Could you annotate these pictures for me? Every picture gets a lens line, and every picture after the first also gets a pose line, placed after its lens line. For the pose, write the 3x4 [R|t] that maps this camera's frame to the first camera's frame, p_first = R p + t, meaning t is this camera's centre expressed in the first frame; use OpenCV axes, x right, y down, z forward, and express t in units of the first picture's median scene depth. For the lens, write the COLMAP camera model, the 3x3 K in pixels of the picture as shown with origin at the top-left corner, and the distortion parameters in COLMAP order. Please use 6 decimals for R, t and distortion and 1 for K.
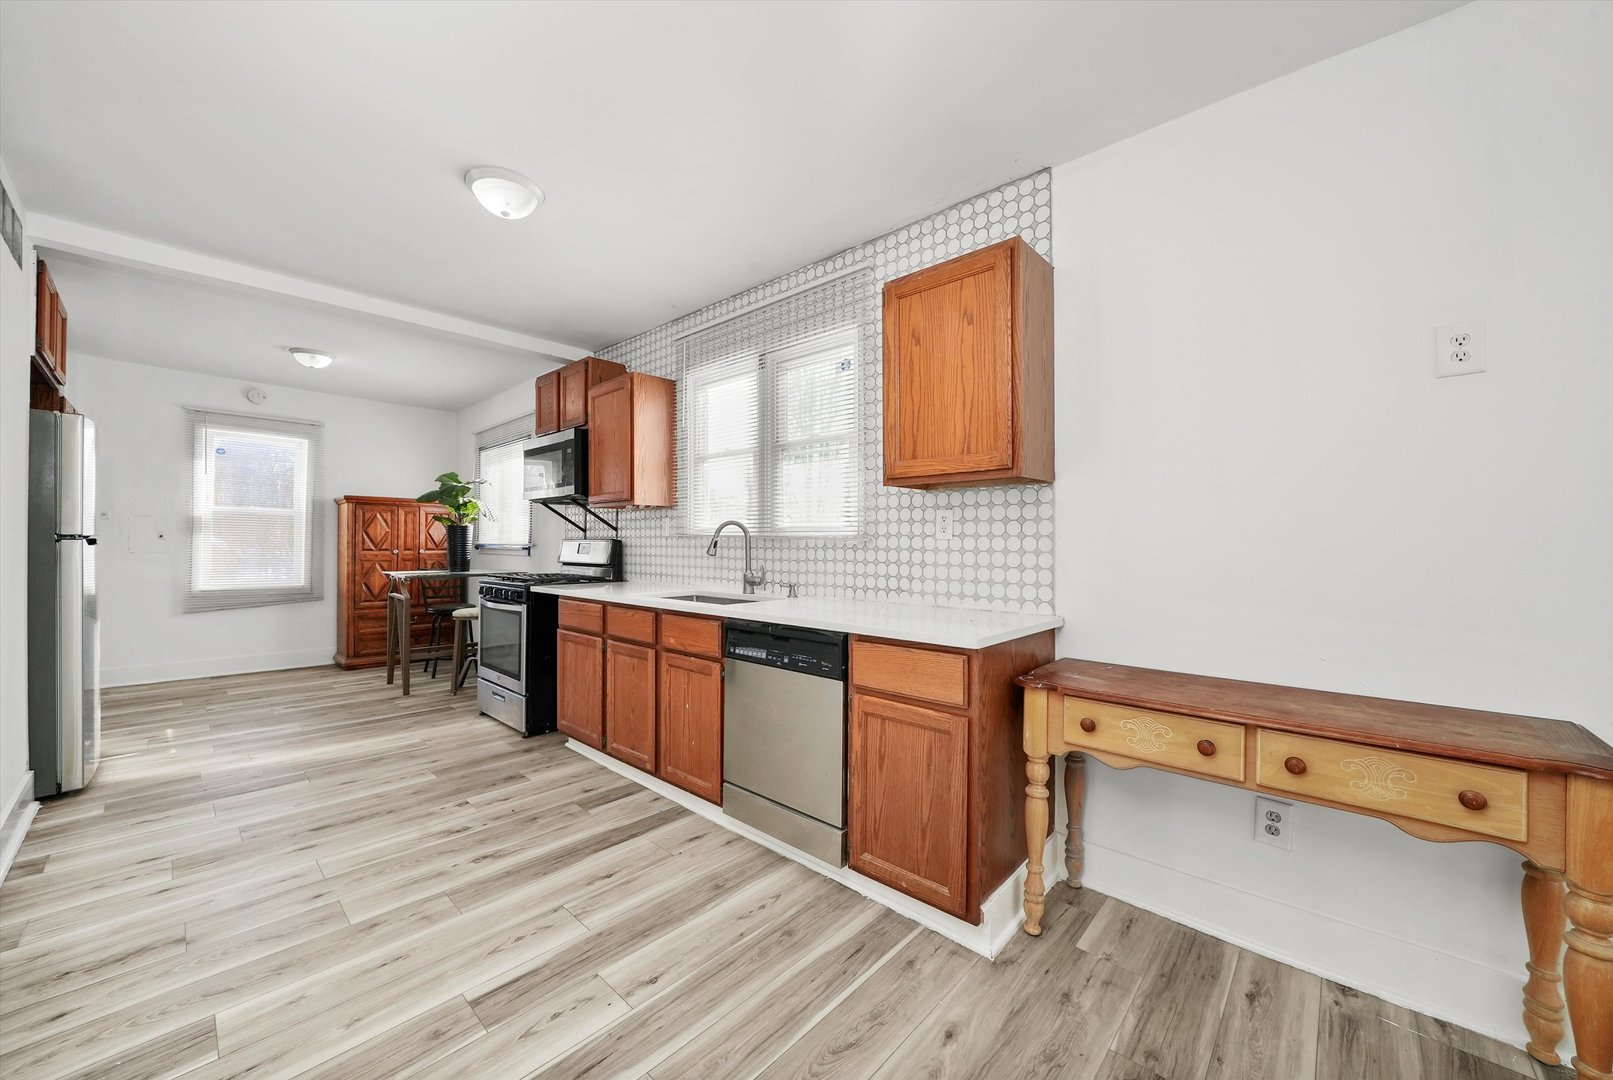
lens RADIAL K [[597.6, 0, 806.5], [0, 597.6, 540.0], [0, 0, 1]] dist [-0.017481, 0.000127]
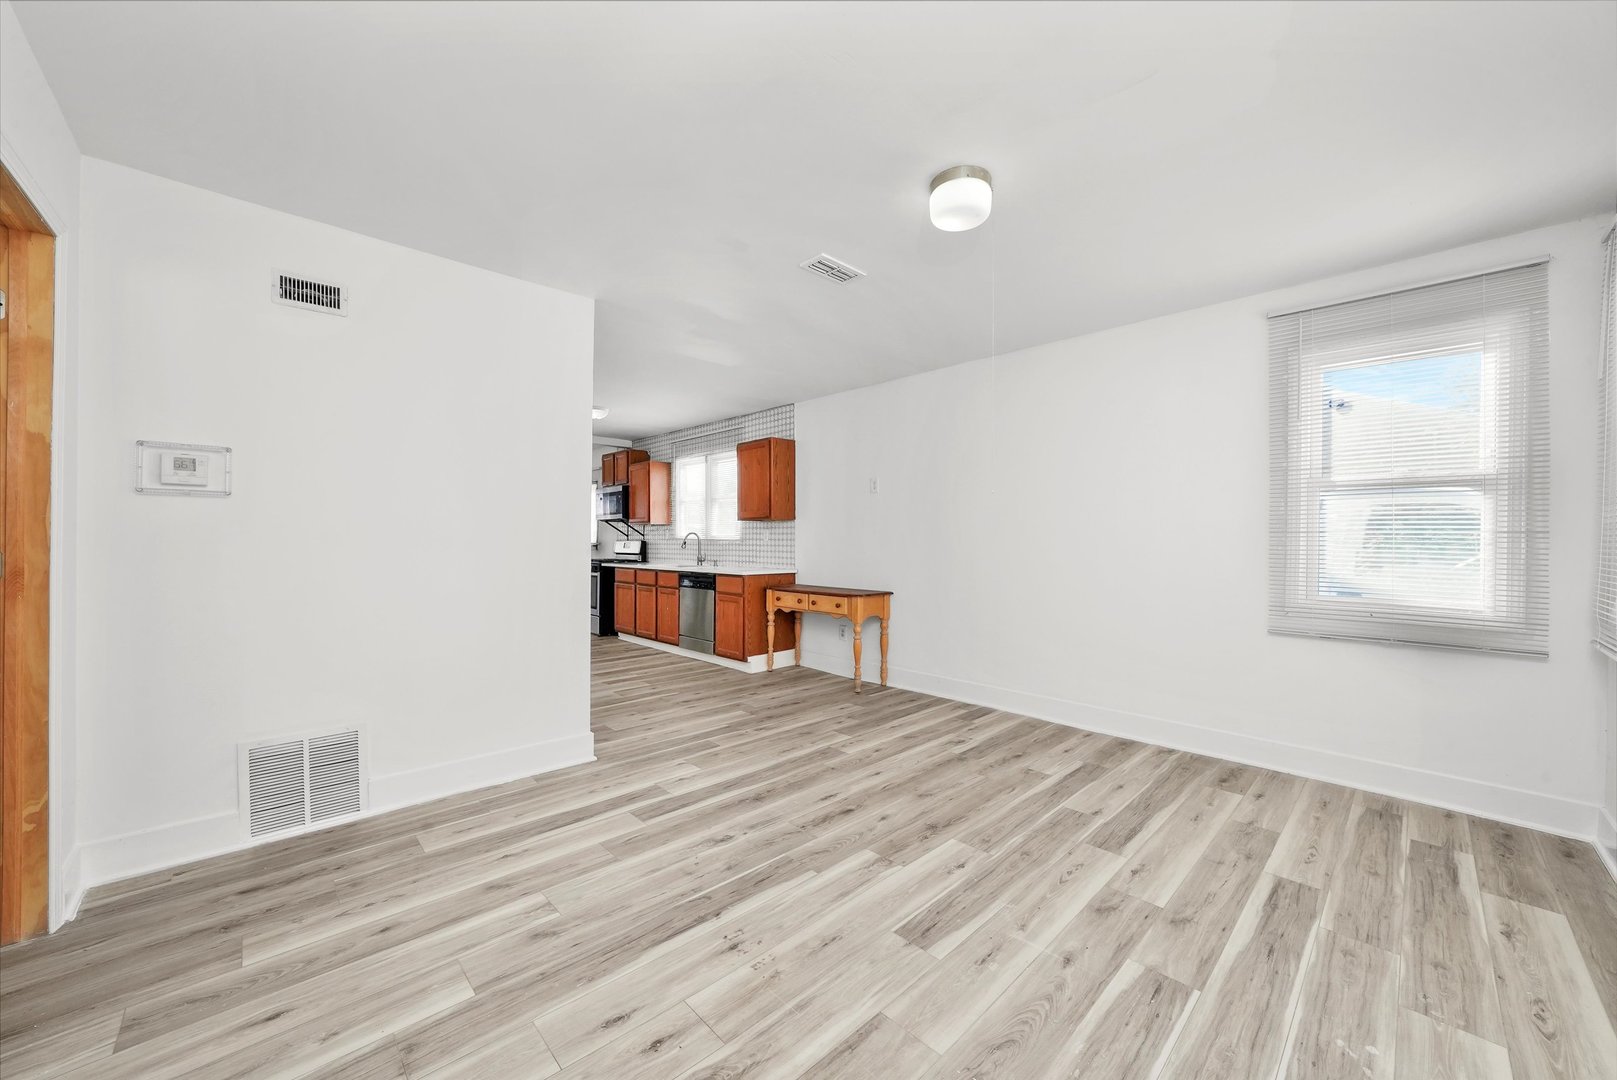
lens RADIAL K [[599.1, 0, 808.5], [0, 599.1, 540.0], [0, 0, 1]] dist [-0.017481, 0.000127]
pose [[0.997835, -0.000531, -0.065772, 0.493529], [0.000516, 1.000000, -0.000254, -0.003597], [0.065773, 0.000220, 0.997835, -1.294971]]
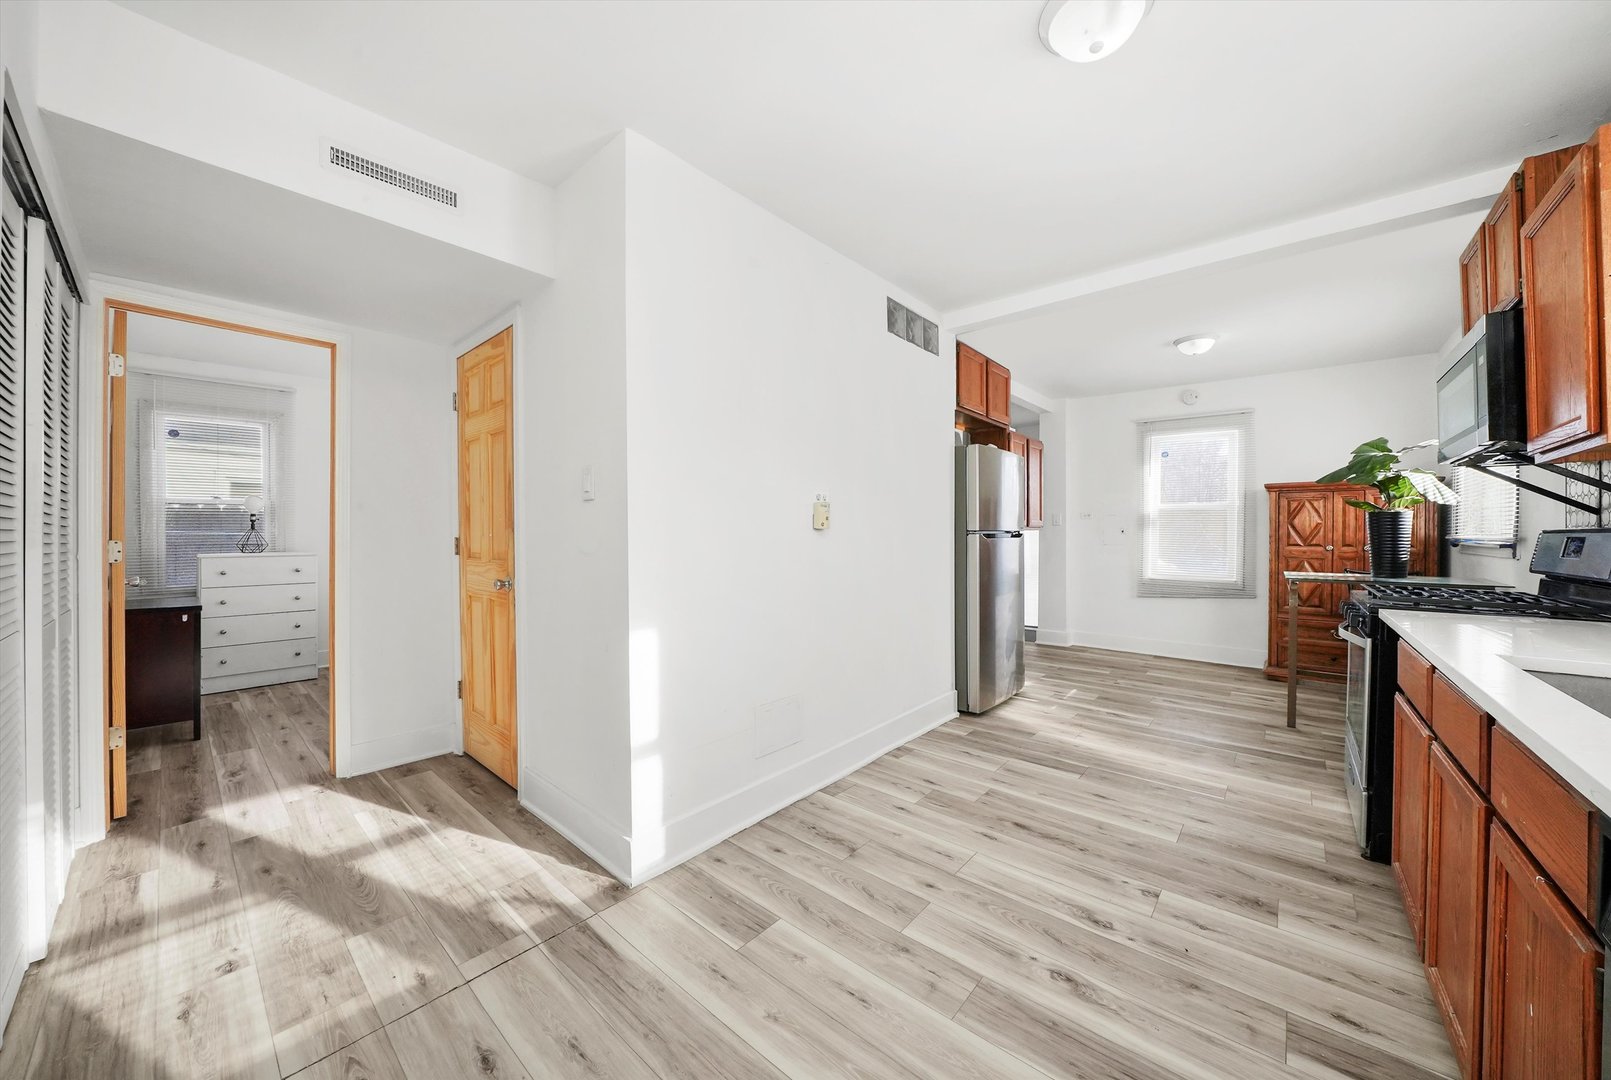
lens RADIAL K [[569.1, 0, 805.5], [0, 569.1, 540.0], [0, 0, 1]] dist [-0.016500, 0.000193]
pose [[0.035835, 0.004909, -0.999346, 0.090164], [0.005173, 0.999974, 0.005097, 0.002769], [0.999344, -0.005352, 0.035808, 0.512489]]
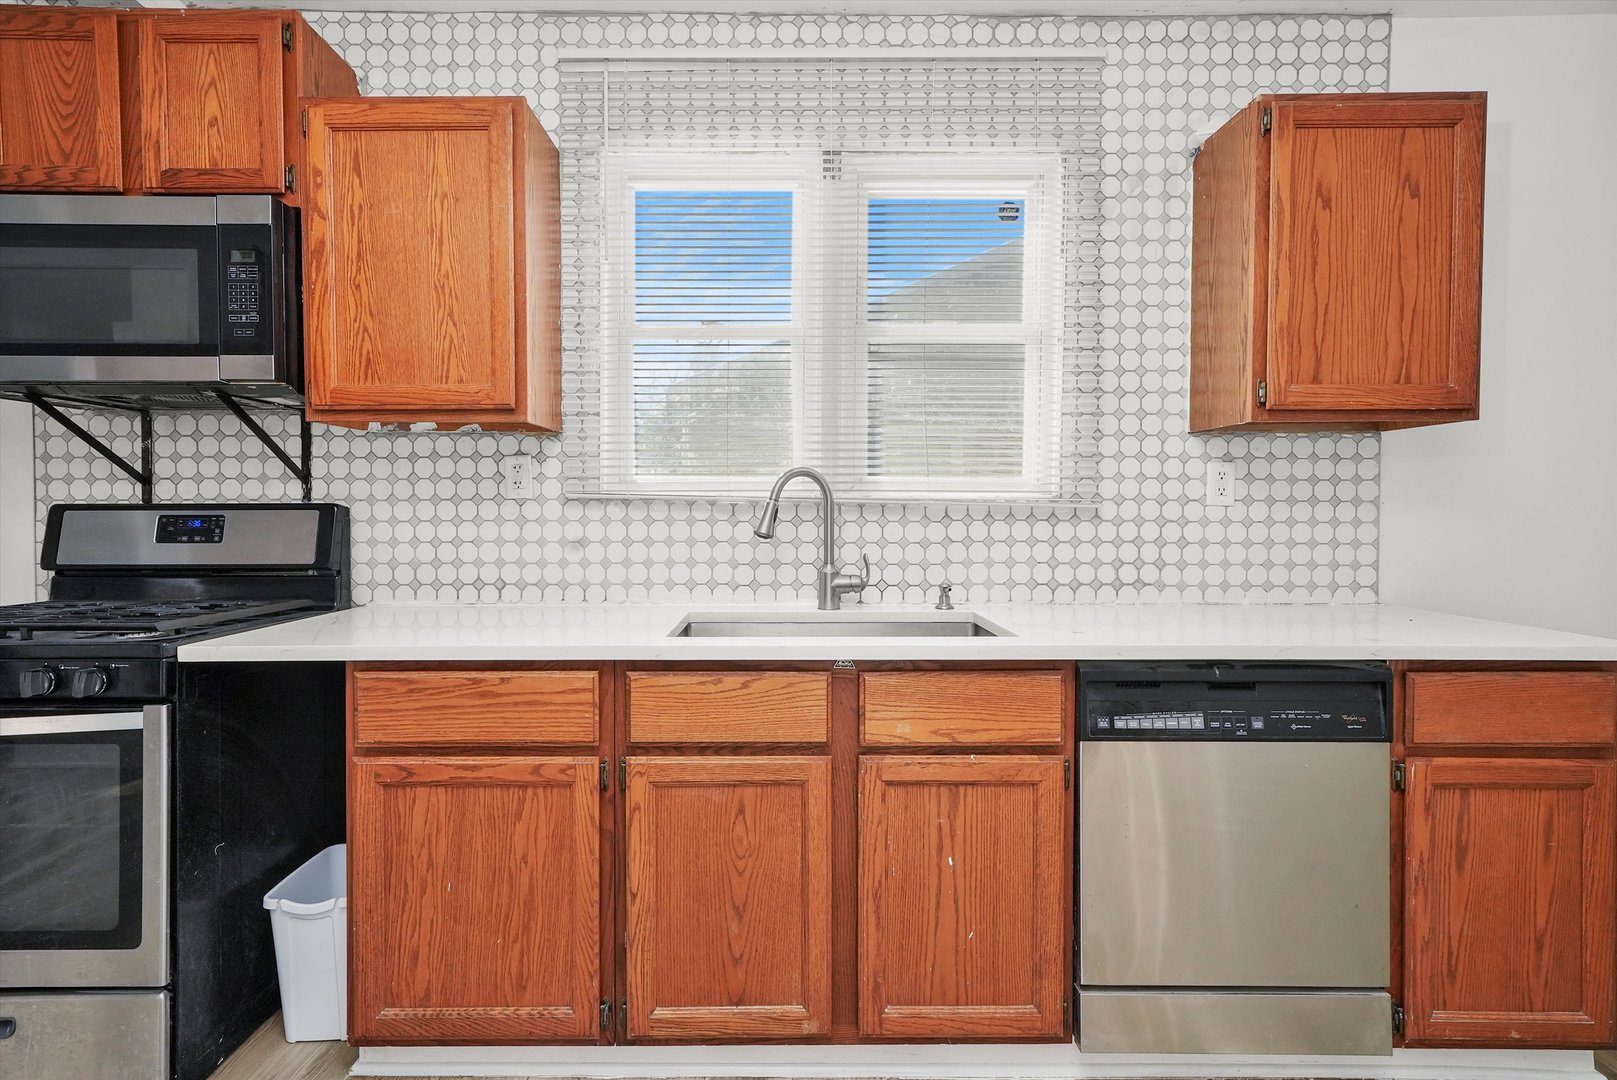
lens RADIAL K [[774.0, 0, 772.0], [0, 774.0, 523.0], [0, 0, 1]] dist [0.004623, 0.000858]
pose [[0.740263, -0.014114, 0.672169, -0.640693], [-0.000621, 0.999765, 0.021678, 0.000042], [-0.672317, -0.016465, 0.740081, 0.586766]]
